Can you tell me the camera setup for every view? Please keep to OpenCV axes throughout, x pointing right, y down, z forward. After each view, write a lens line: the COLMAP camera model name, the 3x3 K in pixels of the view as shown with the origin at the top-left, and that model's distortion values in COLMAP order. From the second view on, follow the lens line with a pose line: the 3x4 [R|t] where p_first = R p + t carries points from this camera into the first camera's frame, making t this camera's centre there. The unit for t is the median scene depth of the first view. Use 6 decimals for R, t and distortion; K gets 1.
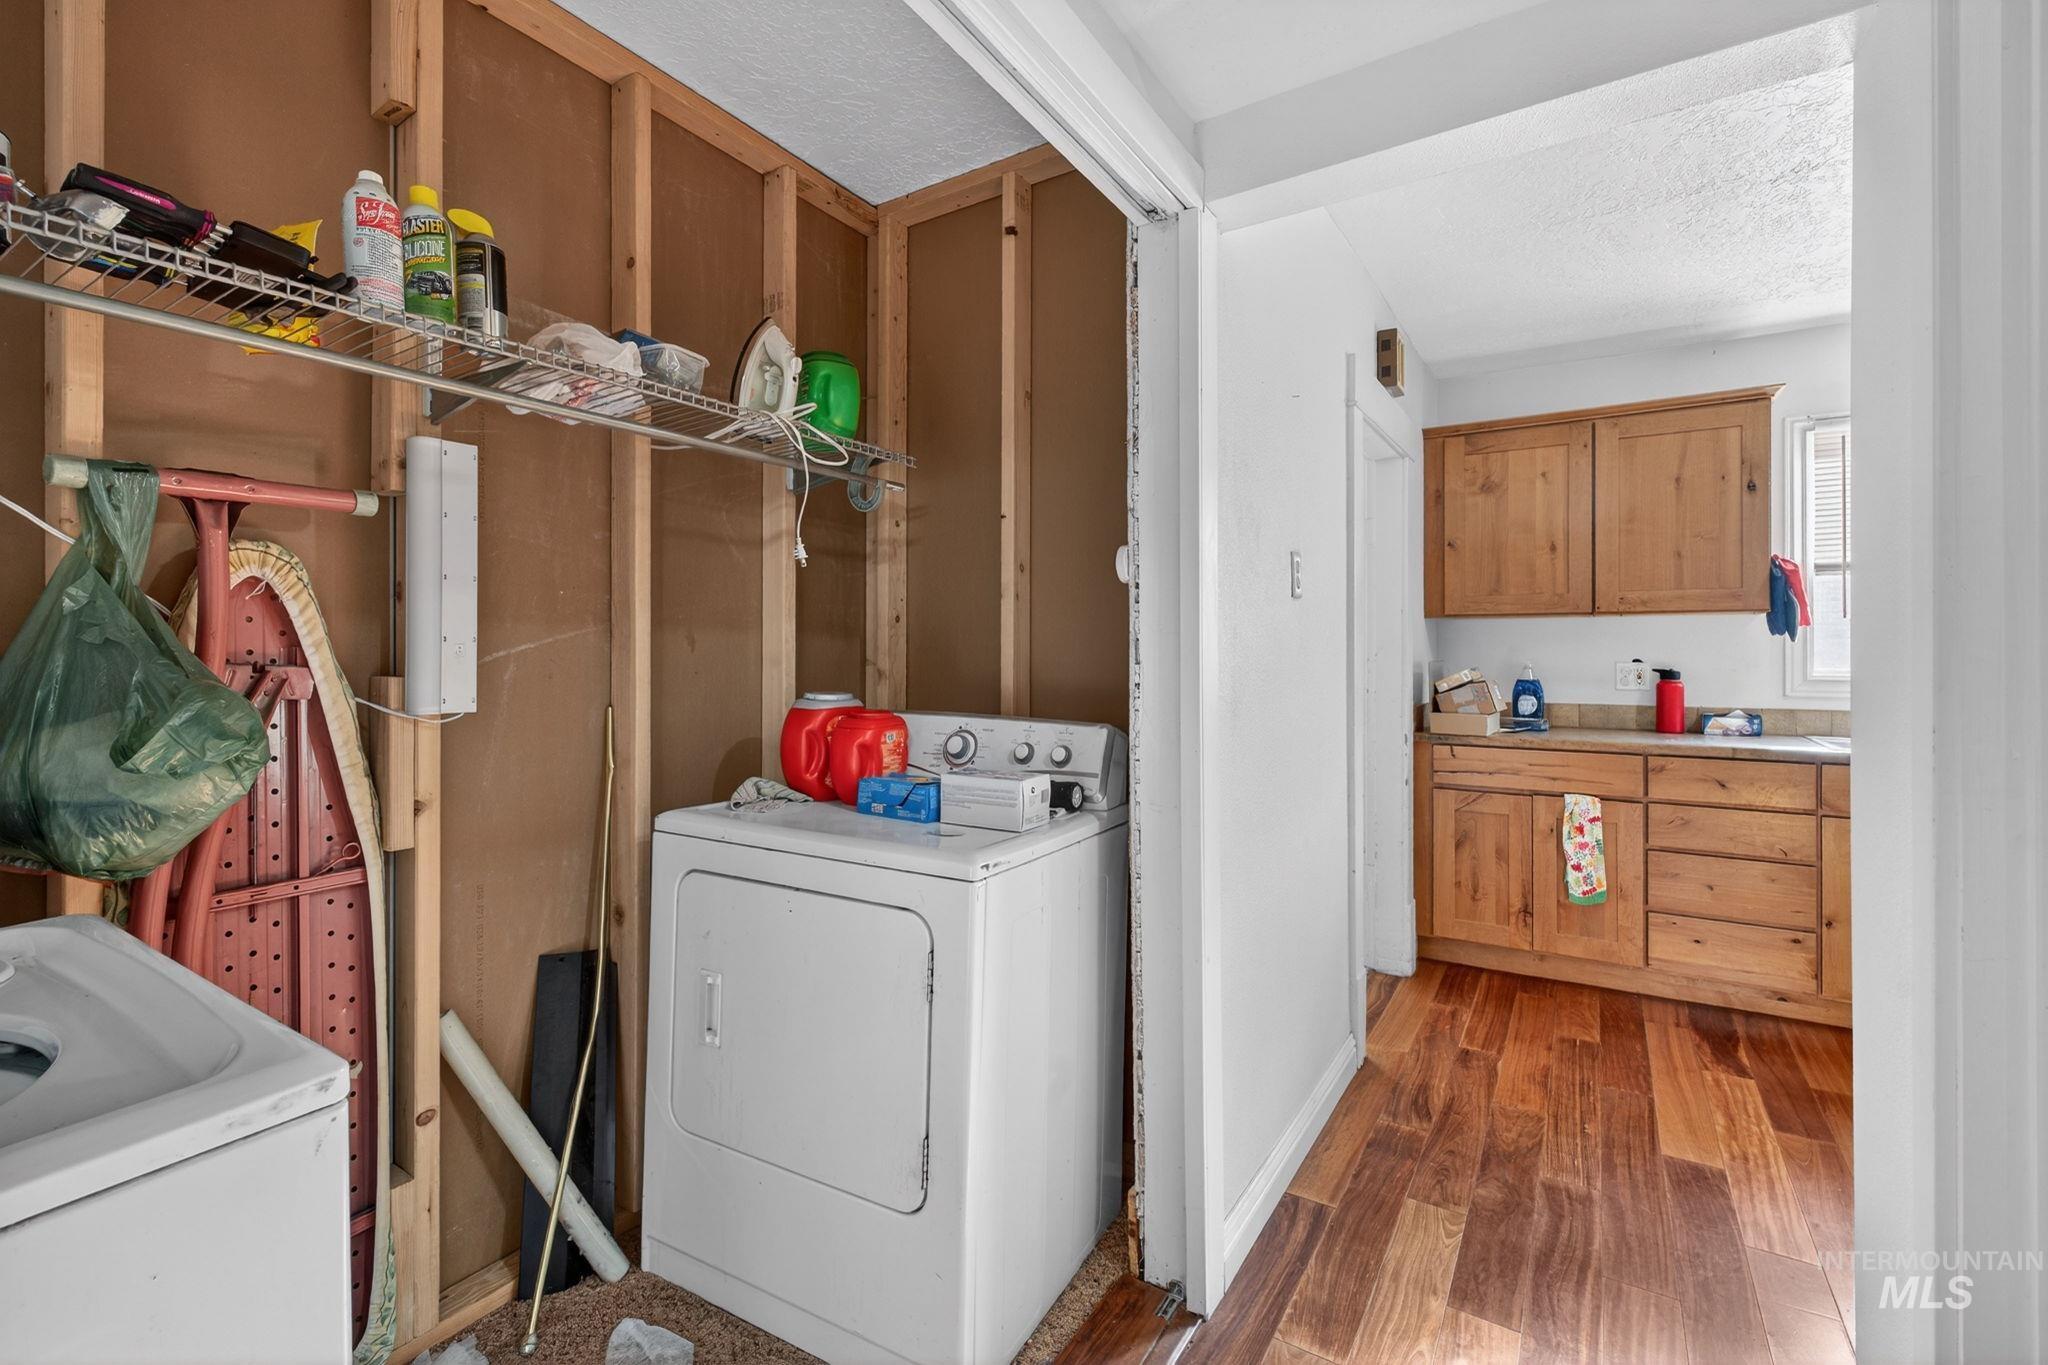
lens RADIAL K [[903.3, 0, 1024.1], [0, 903.3, 650.3], [0, 0, 1]] dist [-0.002318, -0.000879]
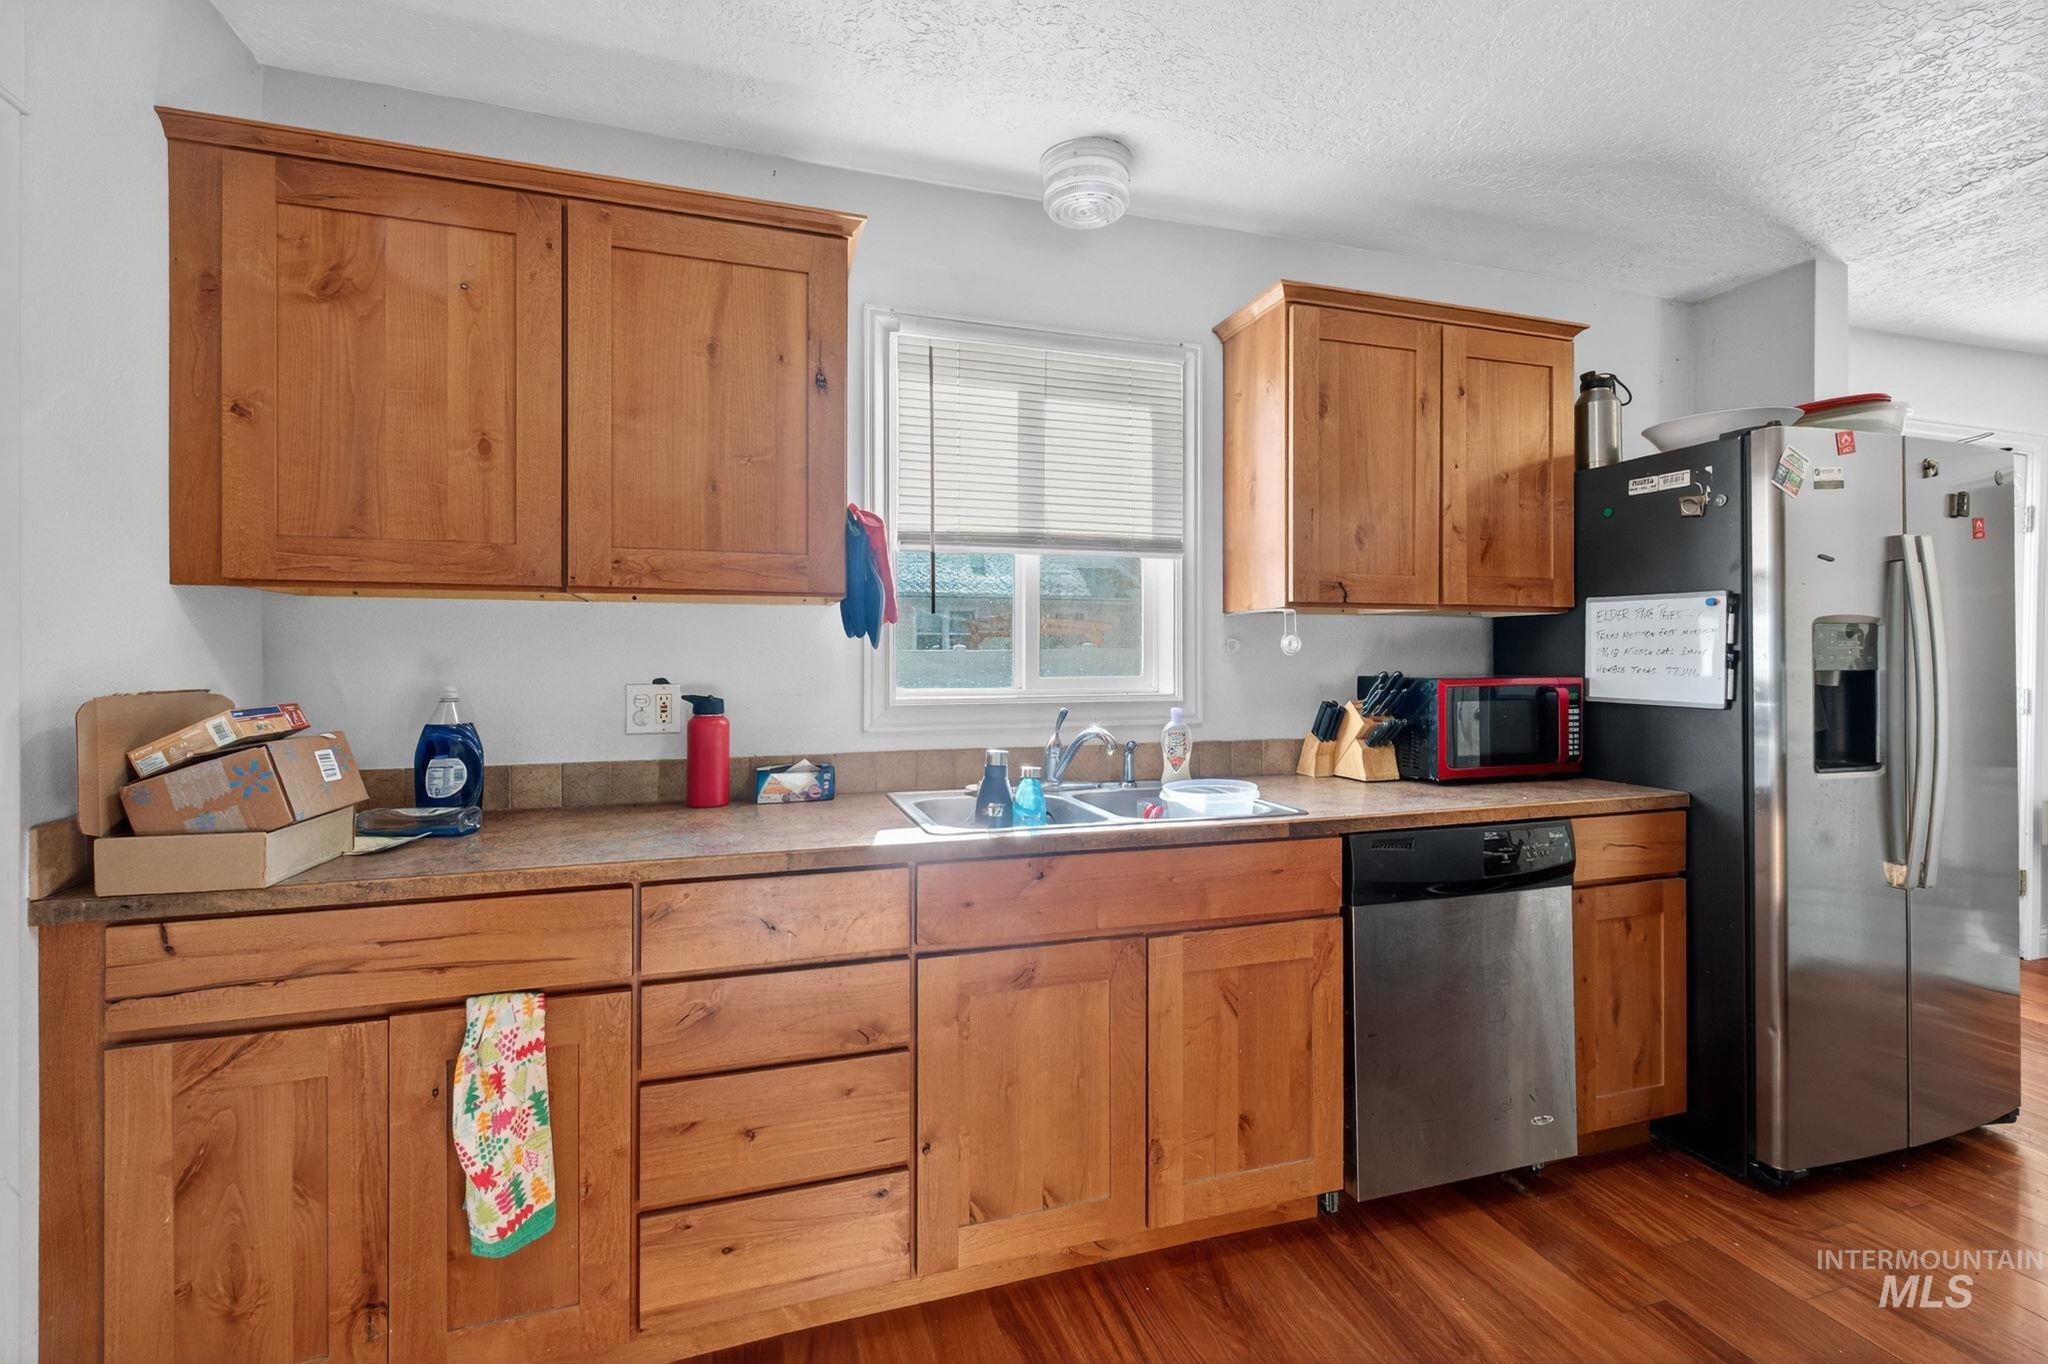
lens RADIAL K [[903.3, 0, 1024.1], [0, 903.3, 649.8], [0, 0, 1]] dist [-0.002318, -0.000879]
pose [[0.634422, 0.007791, 0.772948, 0.417452], [-0.000734, 0.999955, -0.009477, -0.002939], [-0.772987, 0.005445, 0.634399, 0.501663]]
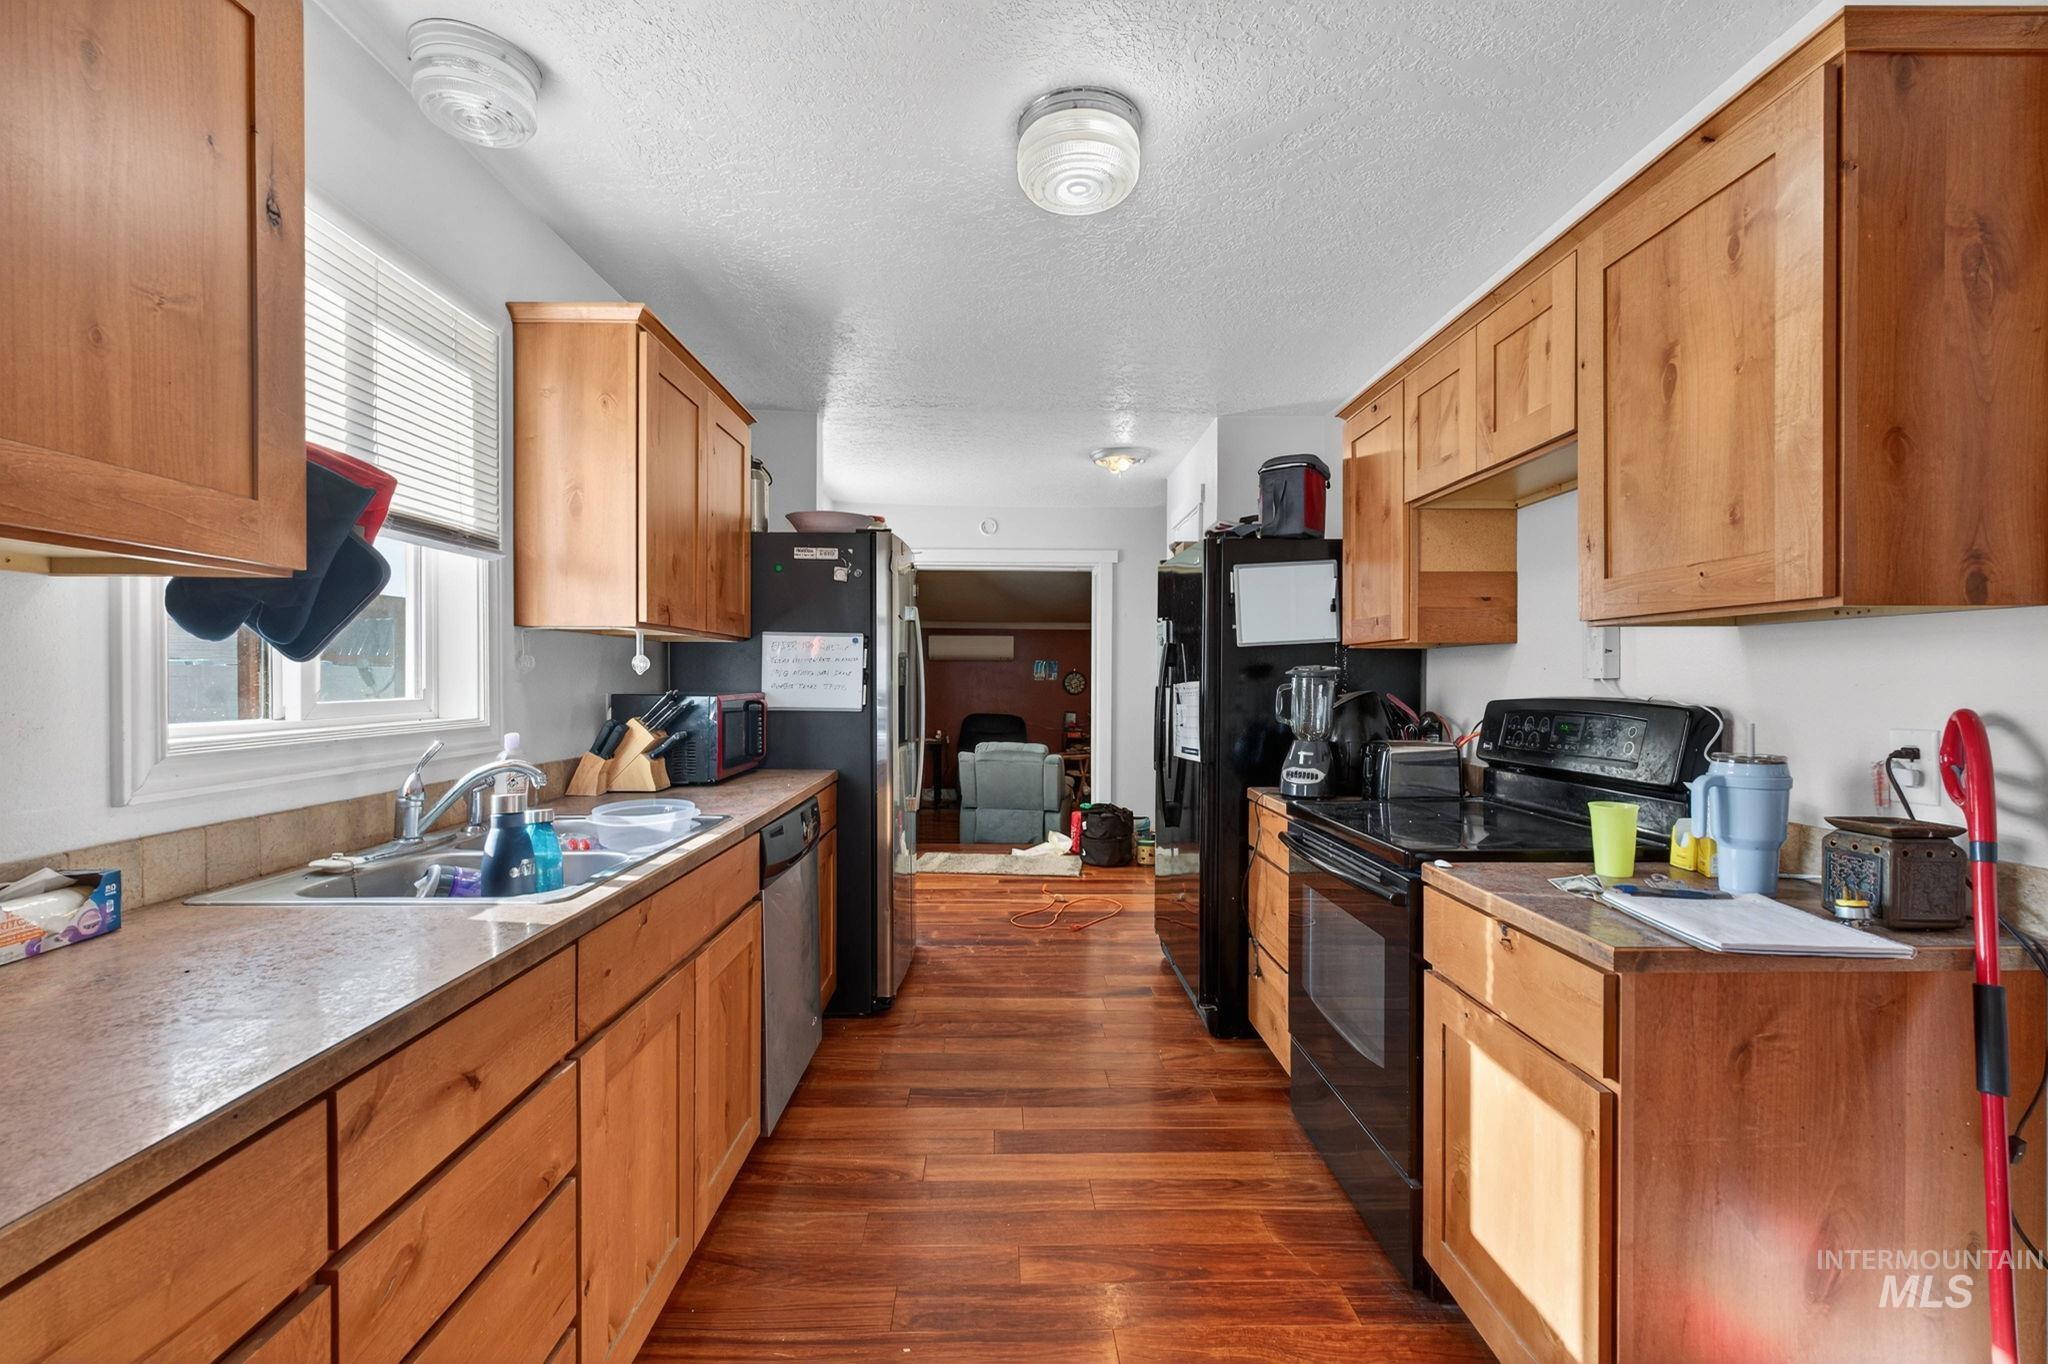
lens RADIAL K [[908.5, 0, 1018.7], [0, 908.5, 677.6], [0, 0, 1]] dist [-0.001468, -0.000158]
pose [[-0.578259, -0.001849, 0.815851, 0.337020], [-0.005845, 0.999981, -0.001877, -0.002877], [-0.815832, -0.005854, -0.578259, 0.920308]]
